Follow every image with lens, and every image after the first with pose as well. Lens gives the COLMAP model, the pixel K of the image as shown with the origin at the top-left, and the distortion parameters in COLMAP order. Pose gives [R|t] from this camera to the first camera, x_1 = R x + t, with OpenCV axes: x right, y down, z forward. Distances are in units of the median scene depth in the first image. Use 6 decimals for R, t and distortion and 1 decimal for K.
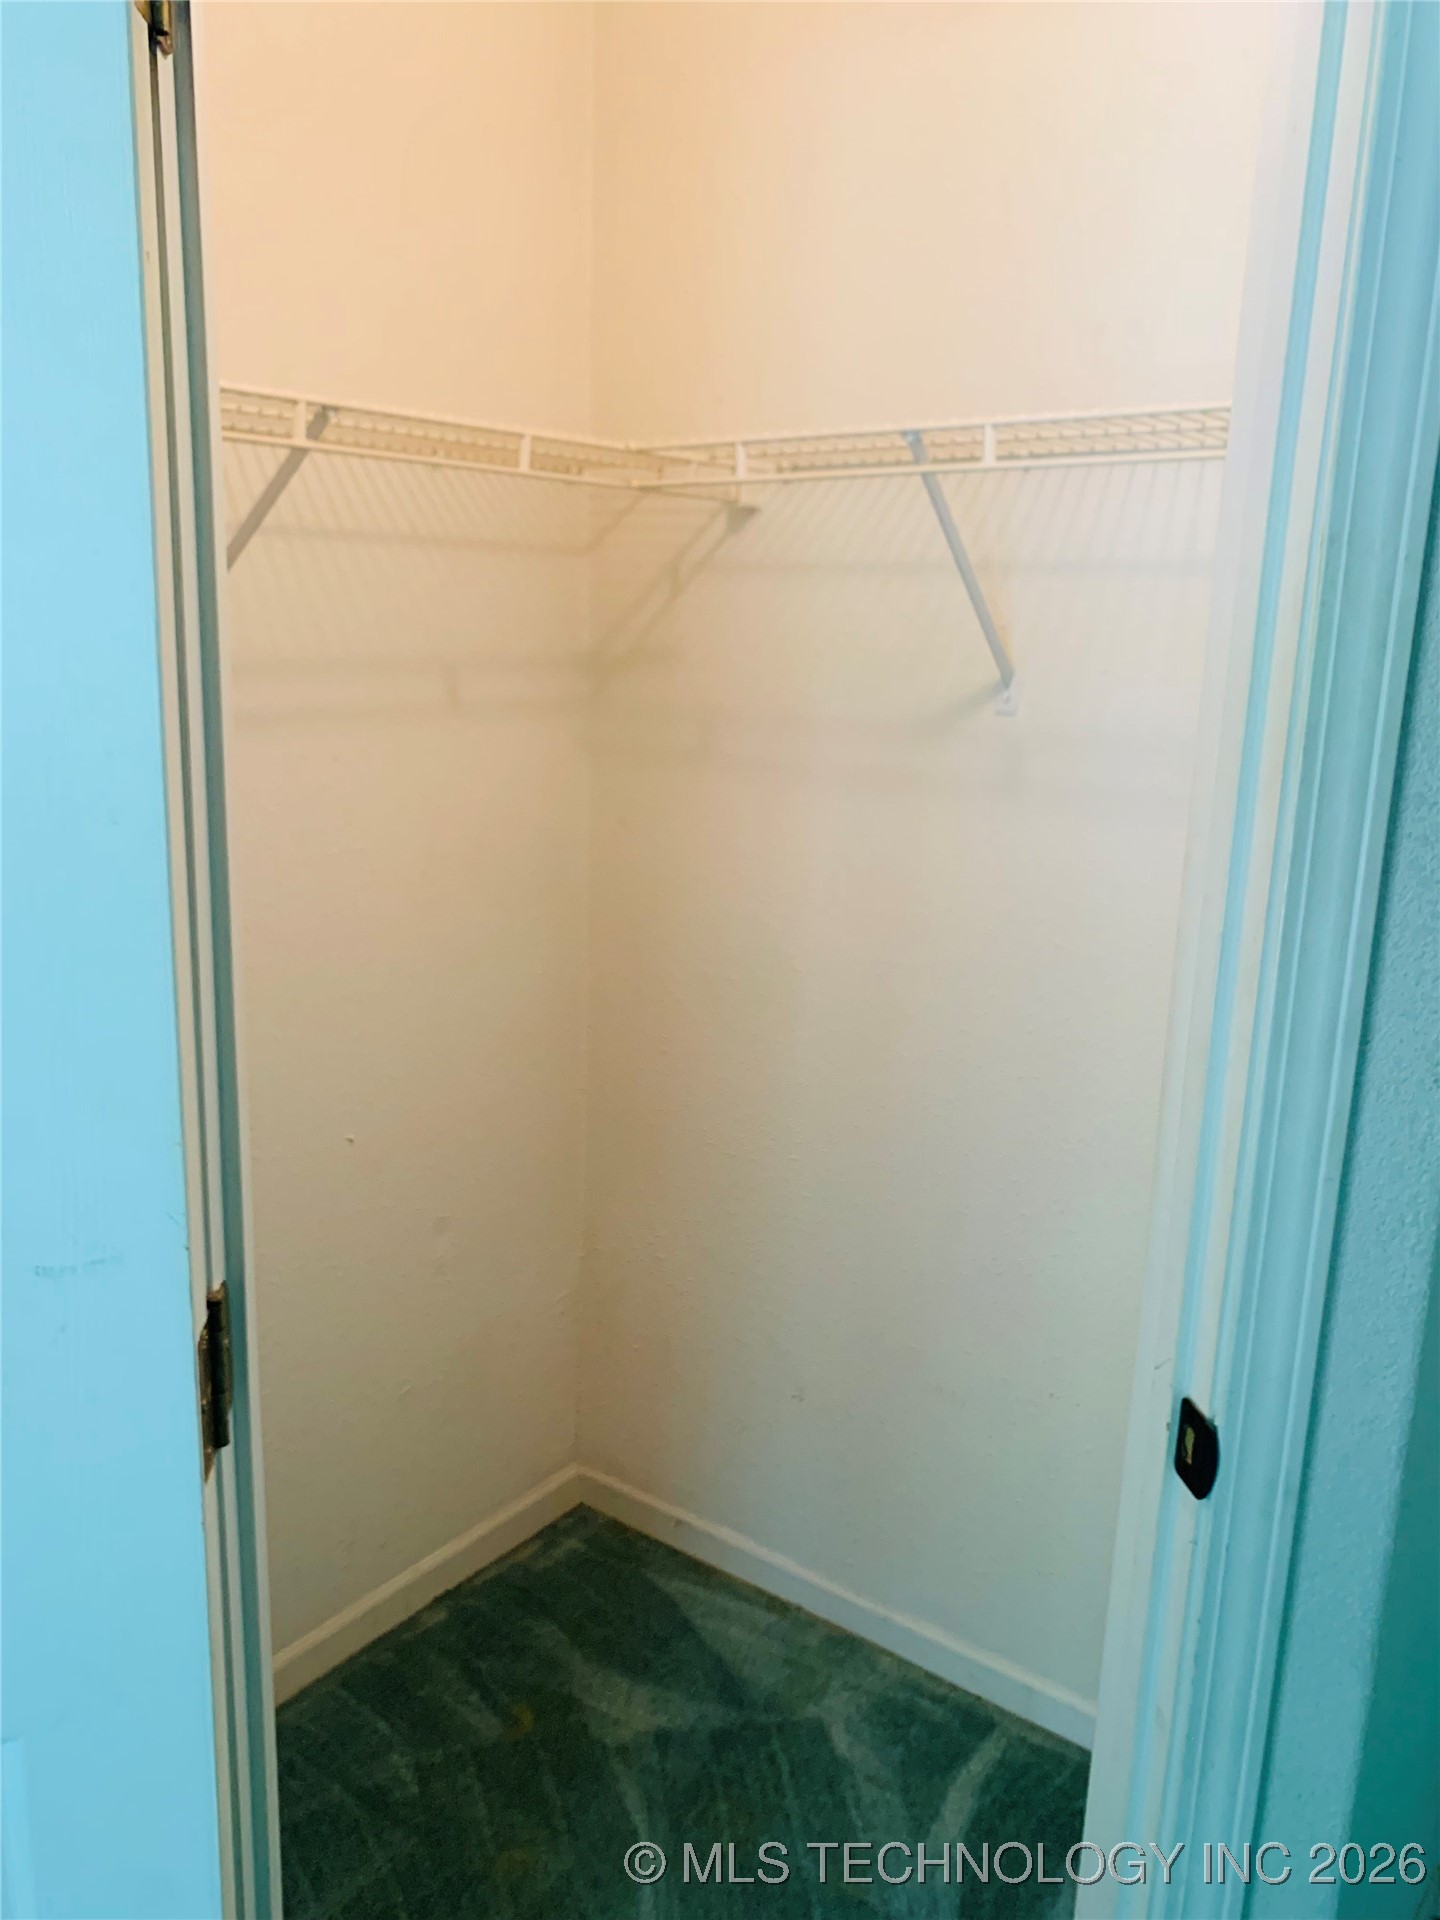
lens RADIAL K [[1450.6, 0, 712.4], [0, 1450.6, 963.6], [0, 0, 1]] dist [0.002206, -0.058898]
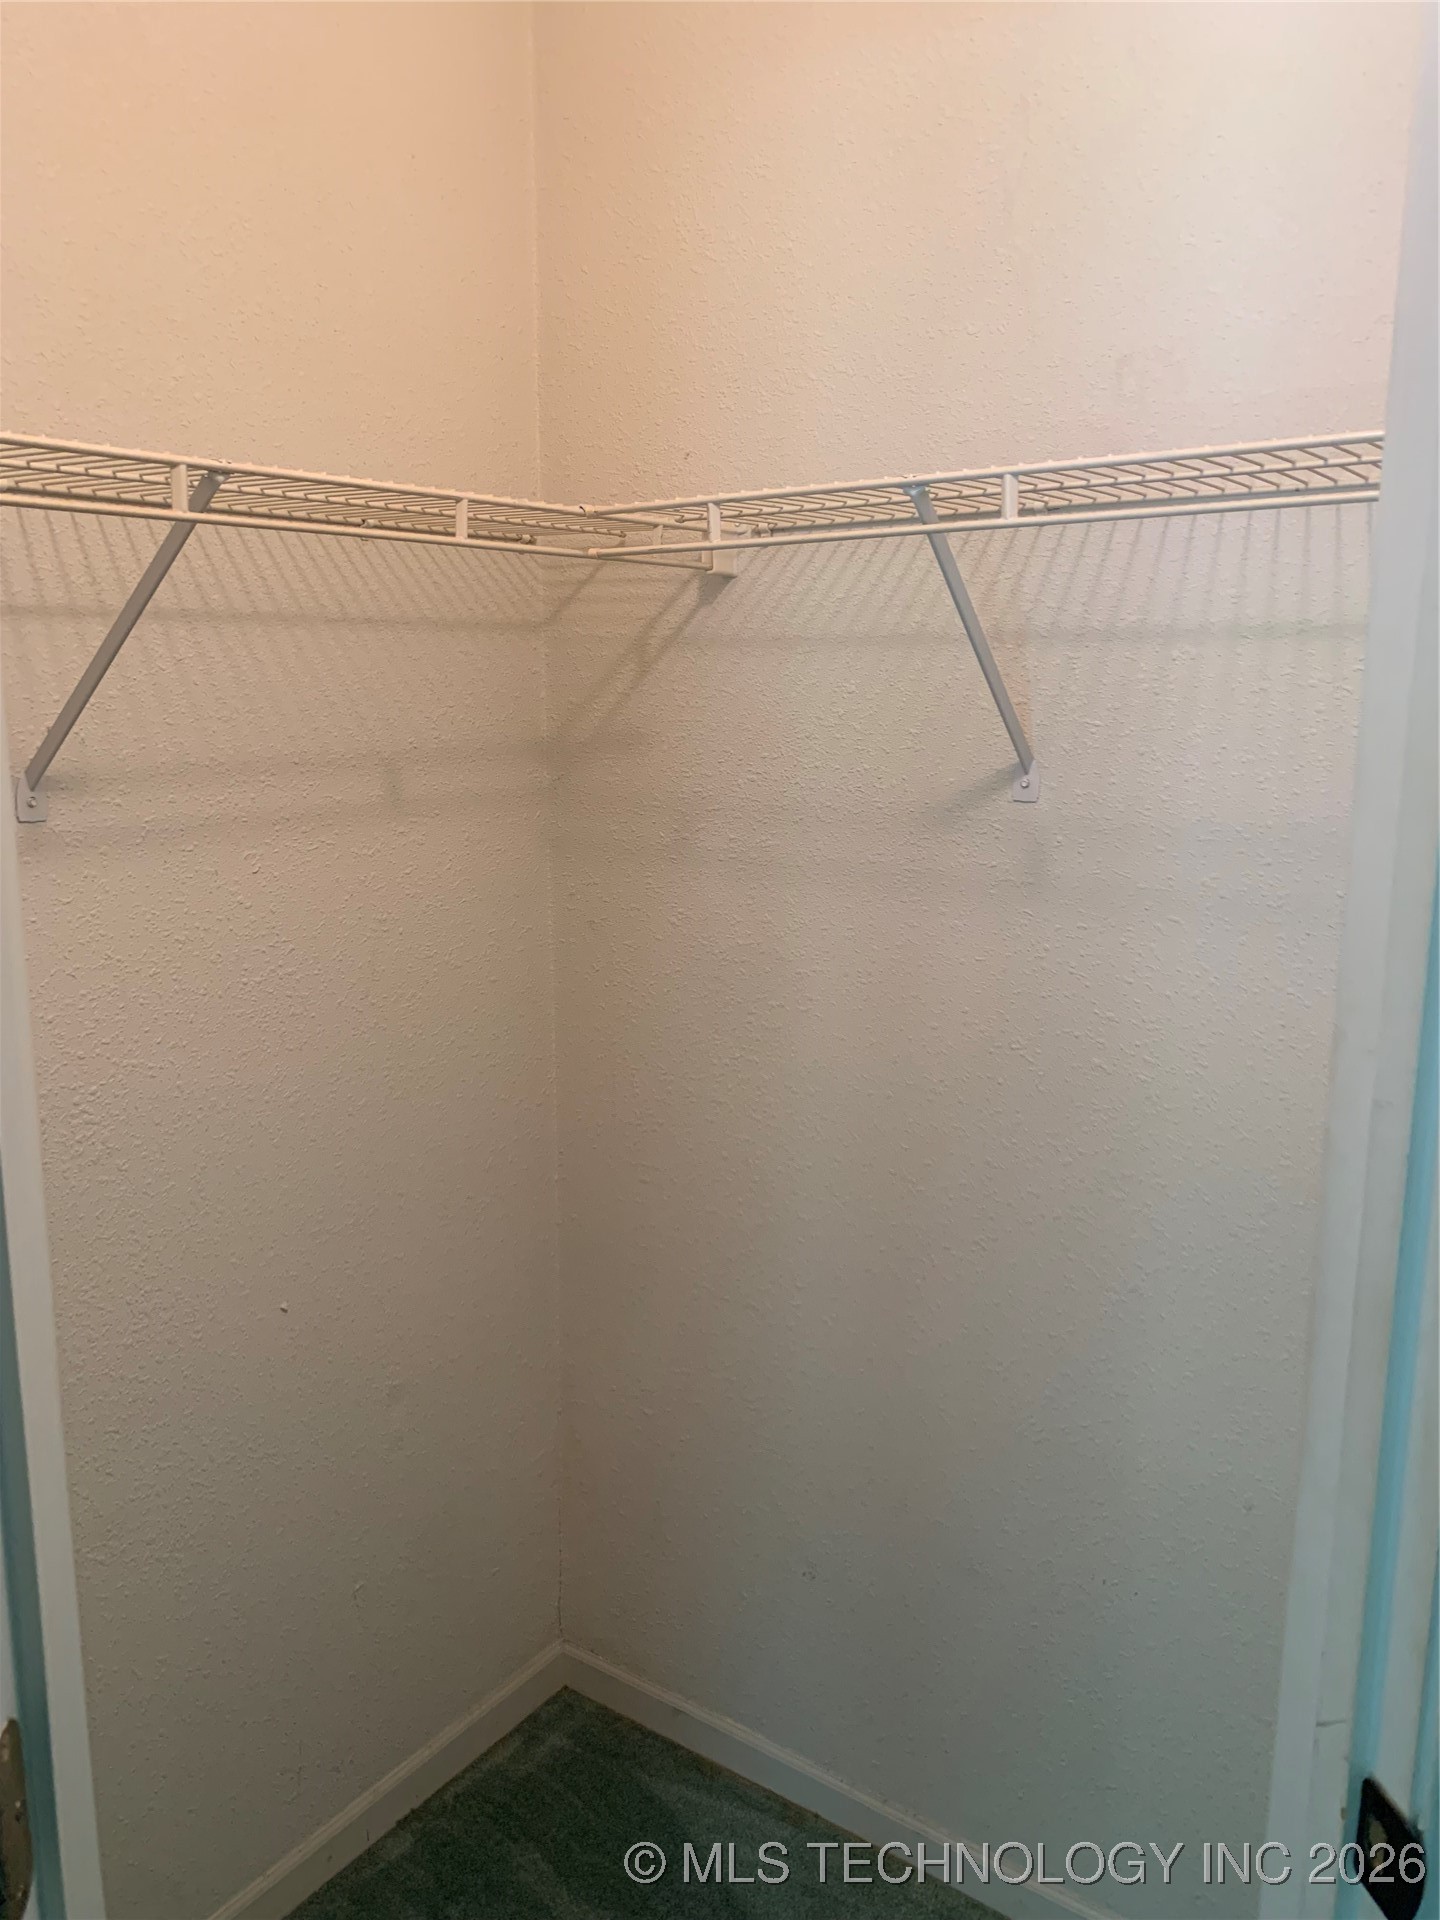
lens RADIAL K [[1458.0, 0, 720.0], [0, 1458.0, 960.0], [0, 0, 1]] dist [-0.002034, -0.003658]
pose [[0.999398, -0.029032, 0.018975, -0.000586], [0.029811, 0.998667, -0.042141, -0.044259], [-0.017726, 0.042682, 0.998931, 0.126543]]
